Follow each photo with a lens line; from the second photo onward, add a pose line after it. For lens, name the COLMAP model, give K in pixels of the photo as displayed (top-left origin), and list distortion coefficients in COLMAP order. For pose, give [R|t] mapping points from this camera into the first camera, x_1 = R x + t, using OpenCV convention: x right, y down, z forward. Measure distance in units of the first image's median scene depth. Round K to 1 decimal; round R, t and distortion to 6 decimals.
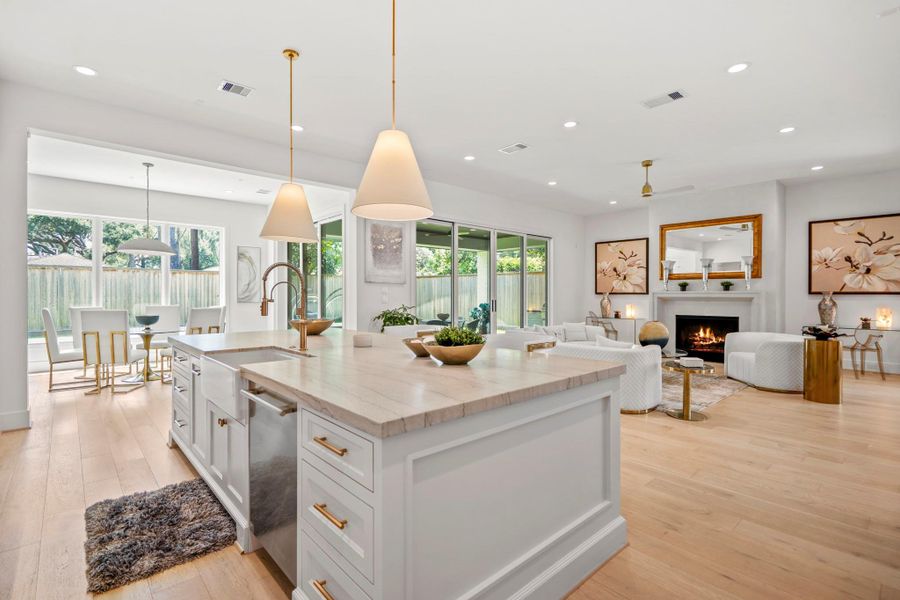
lens RADIAL K [[423.6, 0, 448.5], [0, 423.6, 291.6], [0, 0, 1]] dist [0.001863, -0.001411]
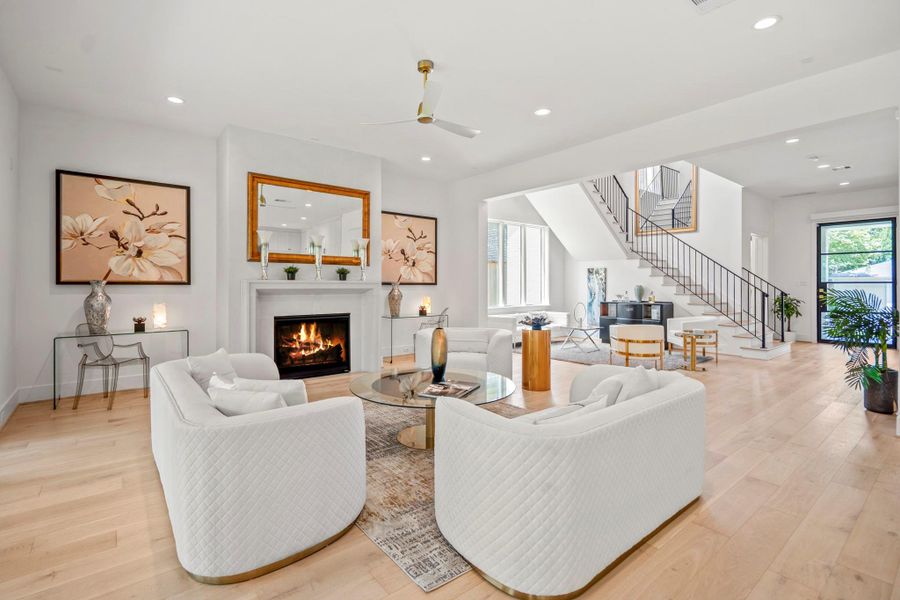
lens RADIAL K [[417.9, 0, 446.3], [0, 417.9, 285.2], [0, 0, 1]] dist [0.003806, -0.000025]
pose [[0.057087, -0.001037, 0.998369, -0.097221], [-0.007823, 0.999968, 0.001486, 0.004487], [-0.998339, -0.007895, 0.057077, 0.766198]]
